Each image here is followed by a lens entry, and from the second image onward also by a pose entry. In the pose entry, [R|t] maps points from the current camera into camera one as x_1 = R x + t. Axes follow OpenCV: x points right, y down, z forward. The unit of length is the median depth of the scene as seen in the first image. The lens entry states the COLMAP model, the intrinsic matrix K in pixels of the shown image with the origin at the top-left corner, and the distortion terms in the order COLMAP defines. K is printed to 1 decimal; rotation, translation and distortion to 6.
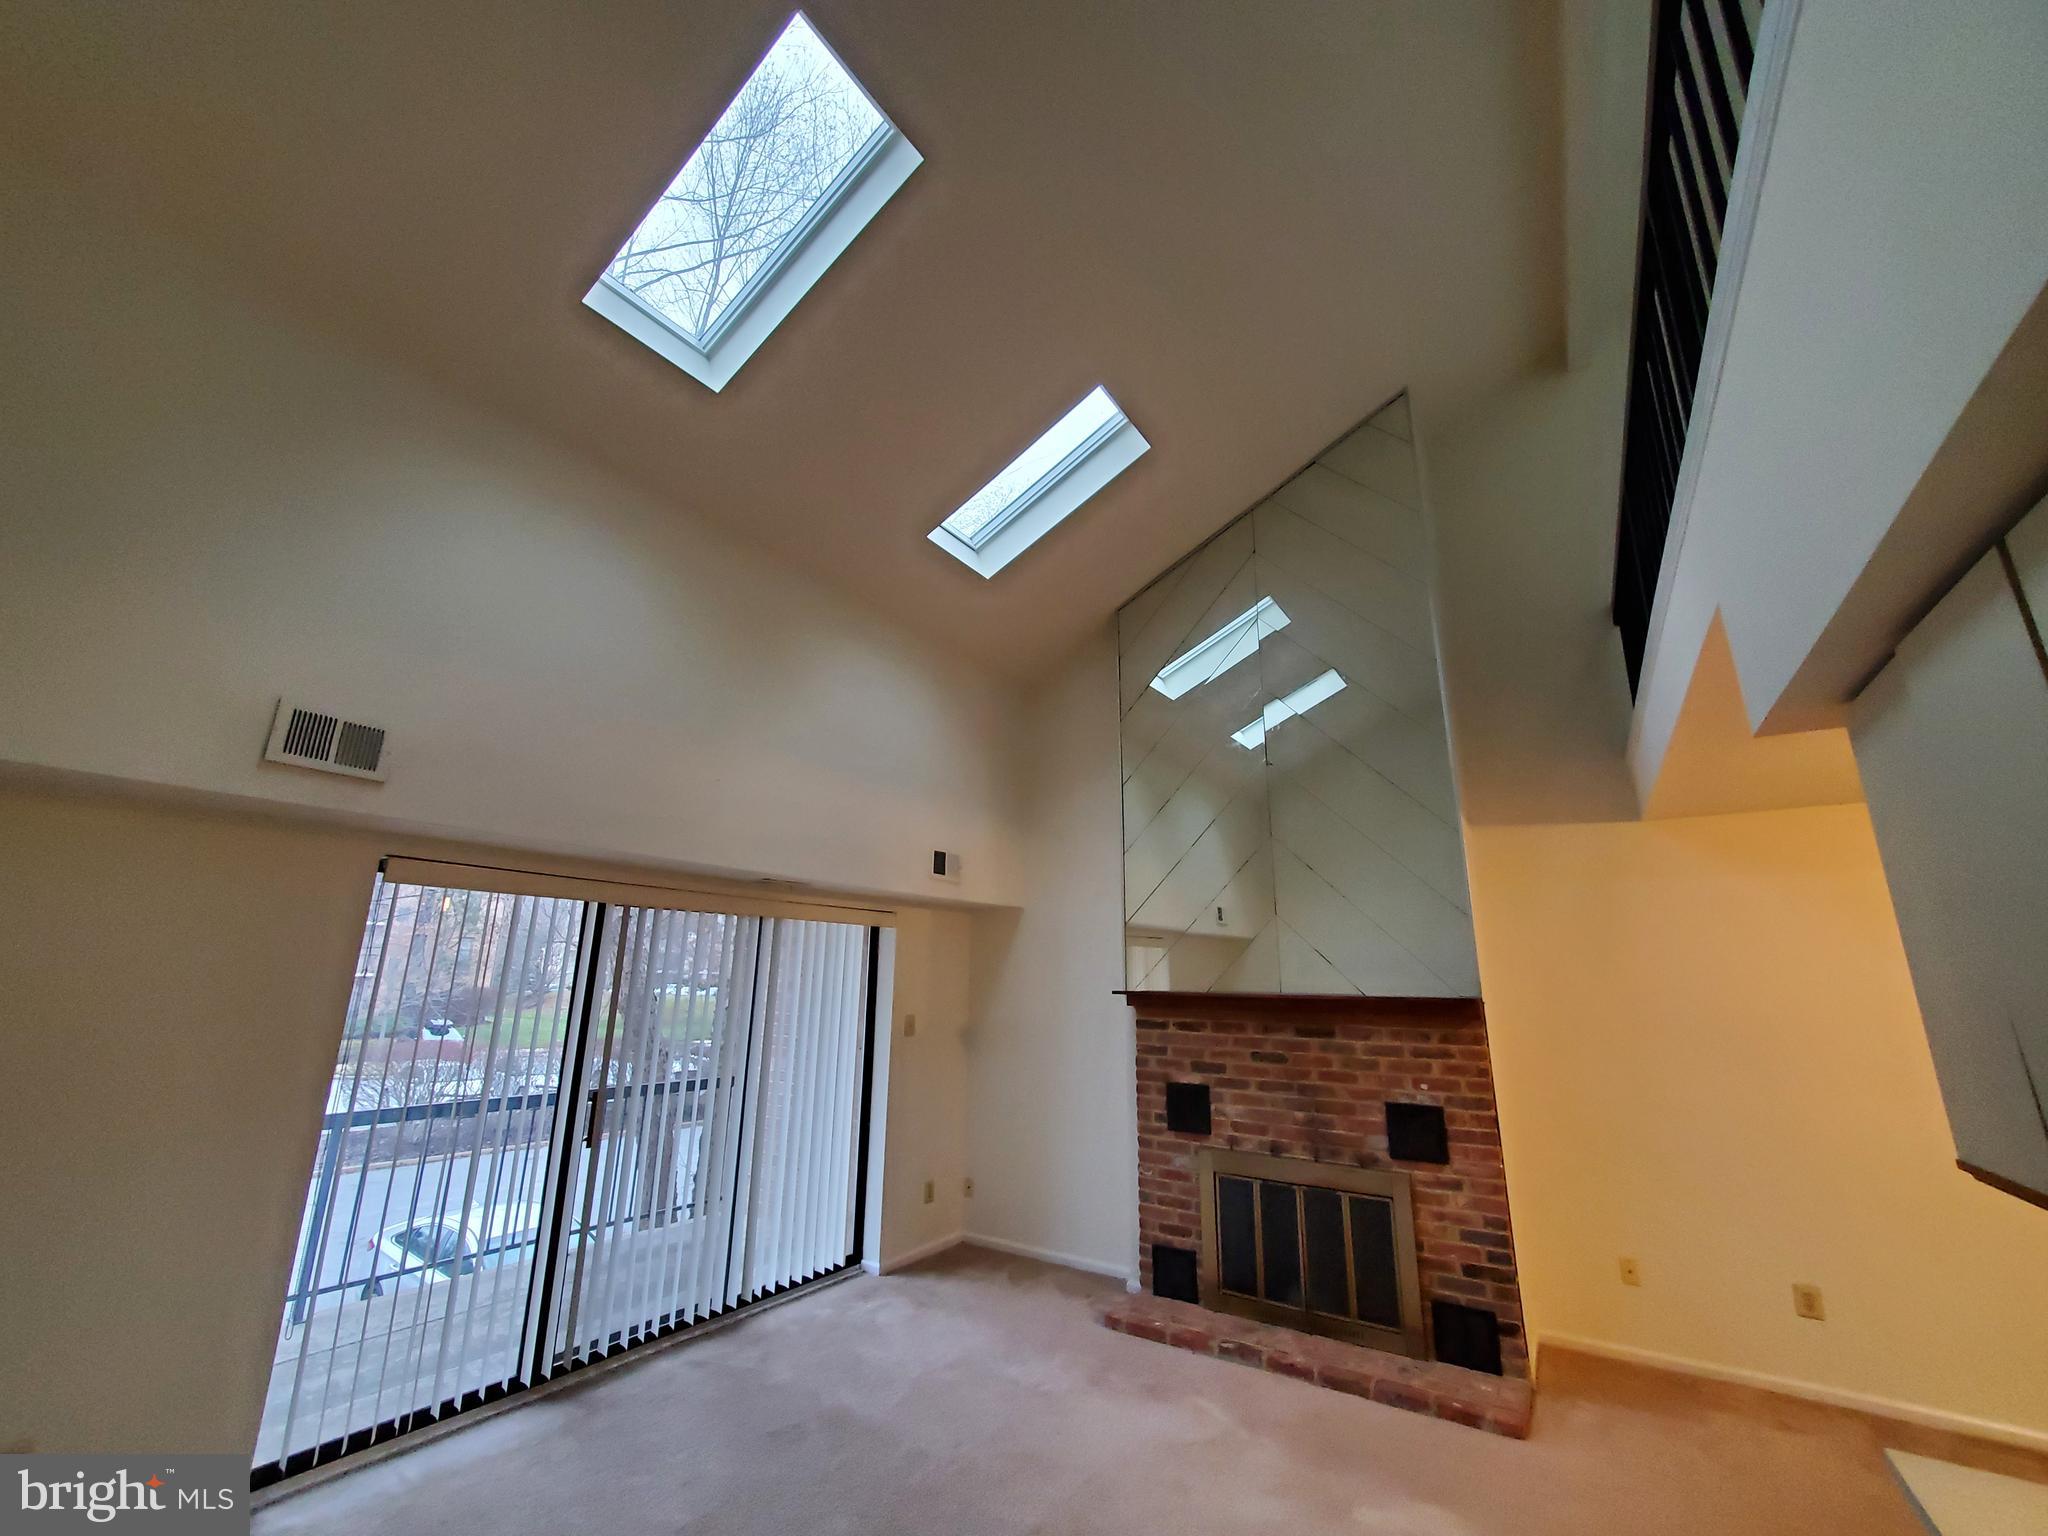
lens RADIAL K [[814.6, 0, 1017.8], [0, 814.6, 780.9], [0, 0, 1]] dist [0.003111, 0.000019]
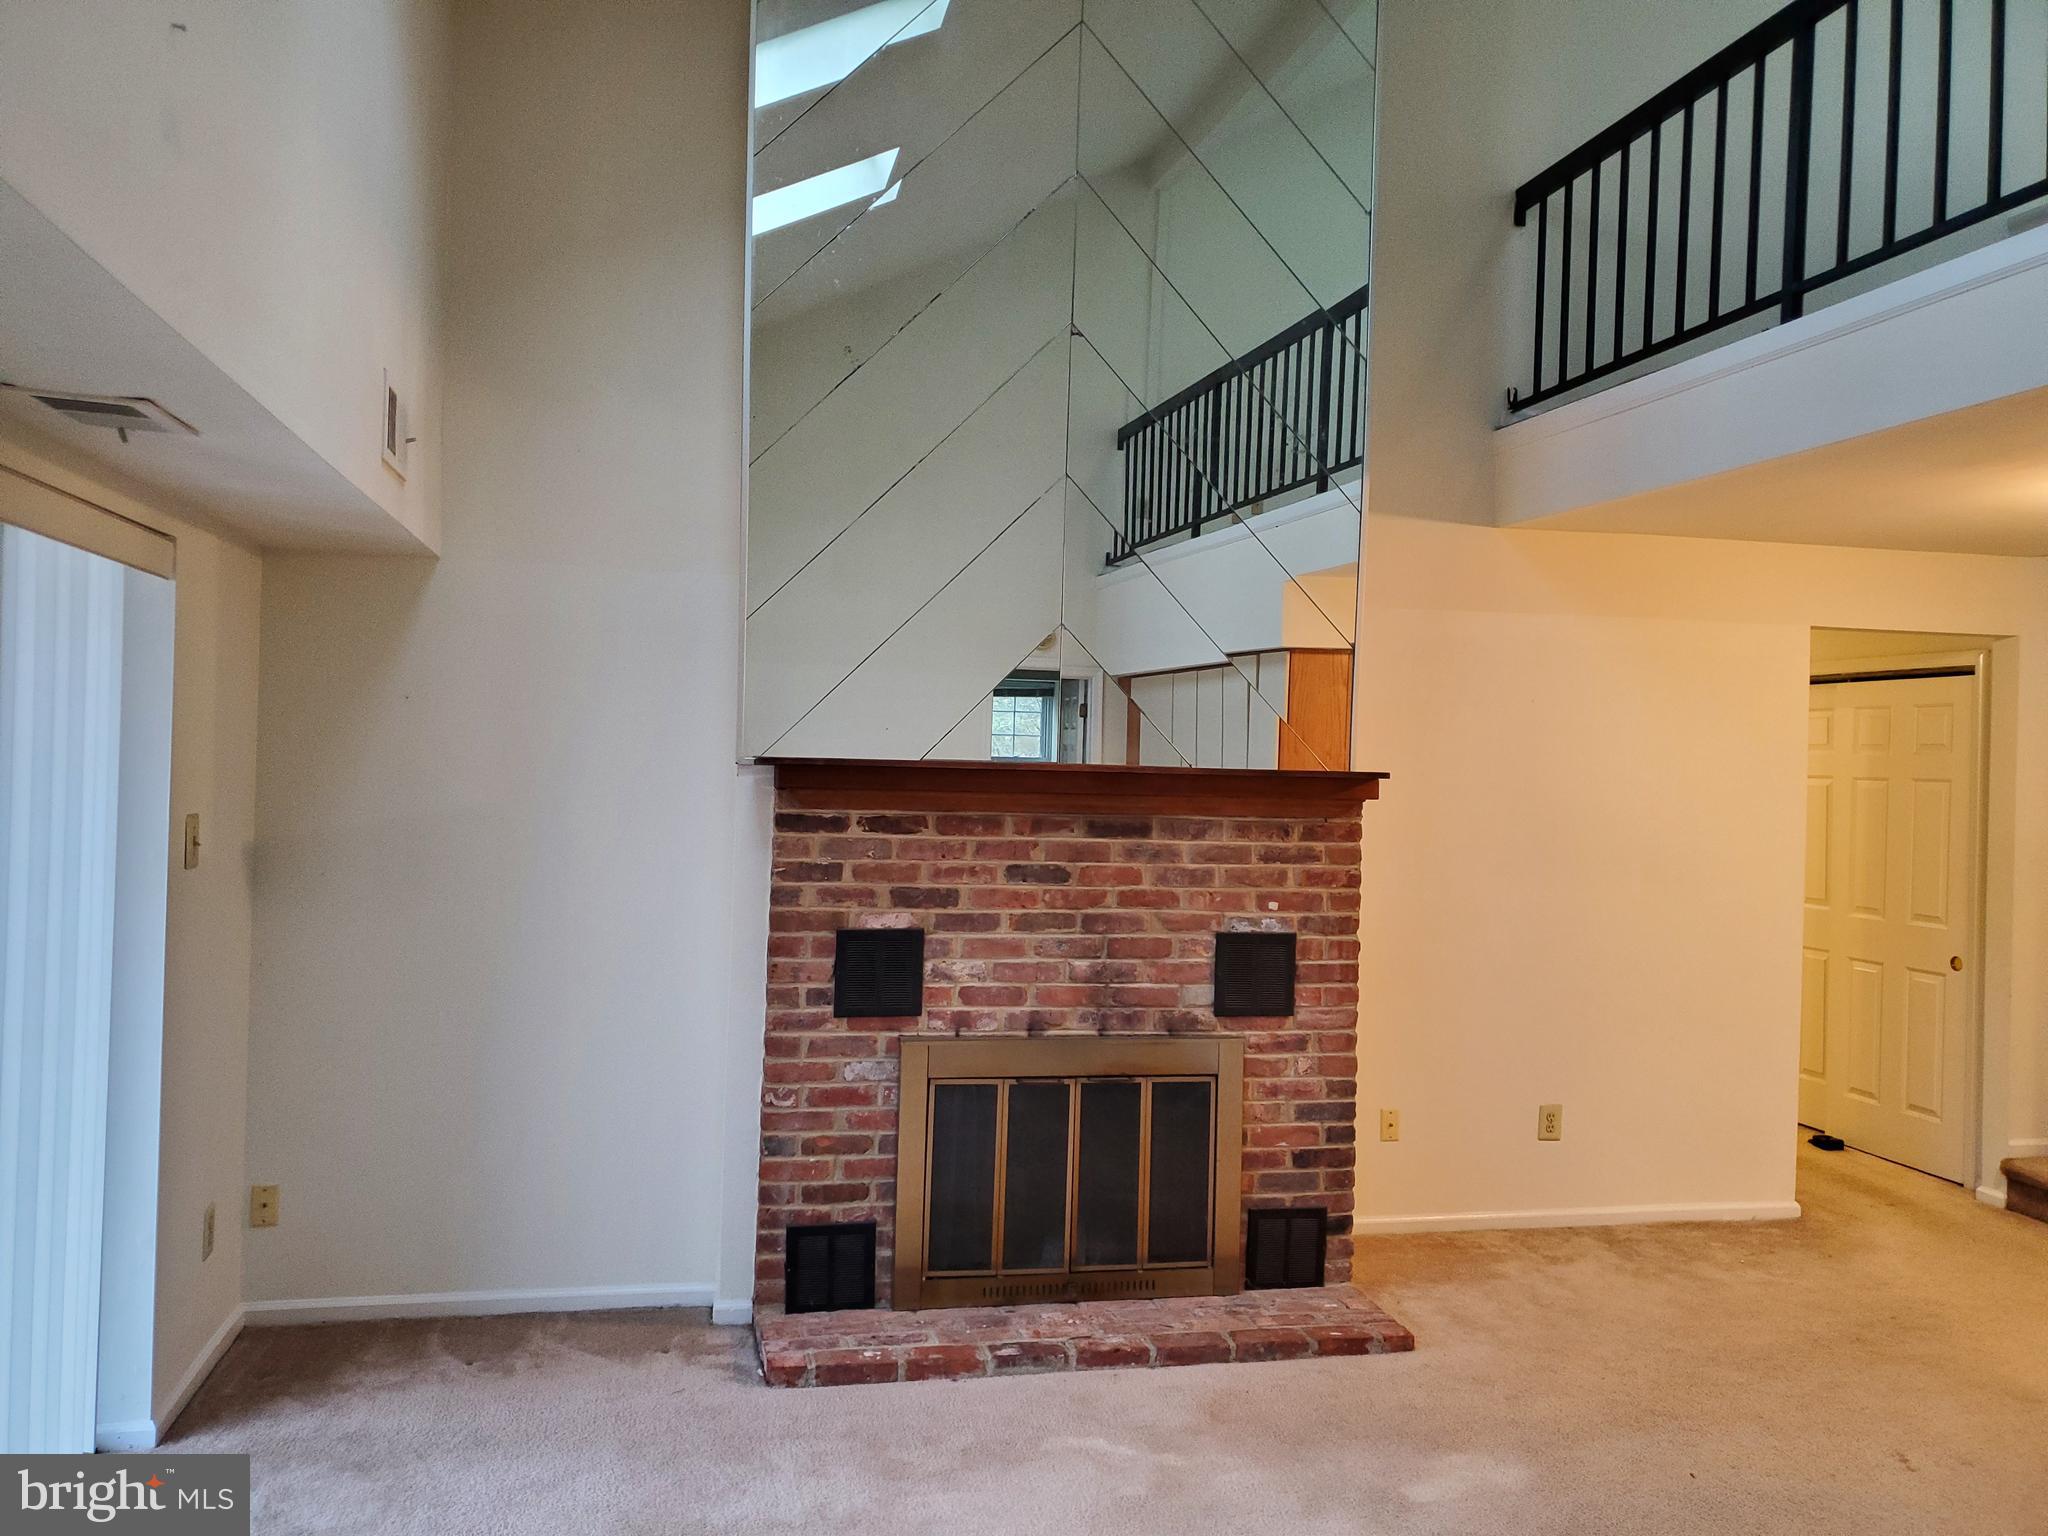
lens RADIAL K [[1579.3, 0, 979.9], [0, 1579.3, 775.0], [0, 0, 1]] dist [0.028744, 0.007702]
pose [[0.704467, 0.004258, 0.709724, -0.526389], [-0.182528, 0.967434, 0.175371, 0.100280], [-0.685865, -0.253088, 0.682302, 0.335873]]
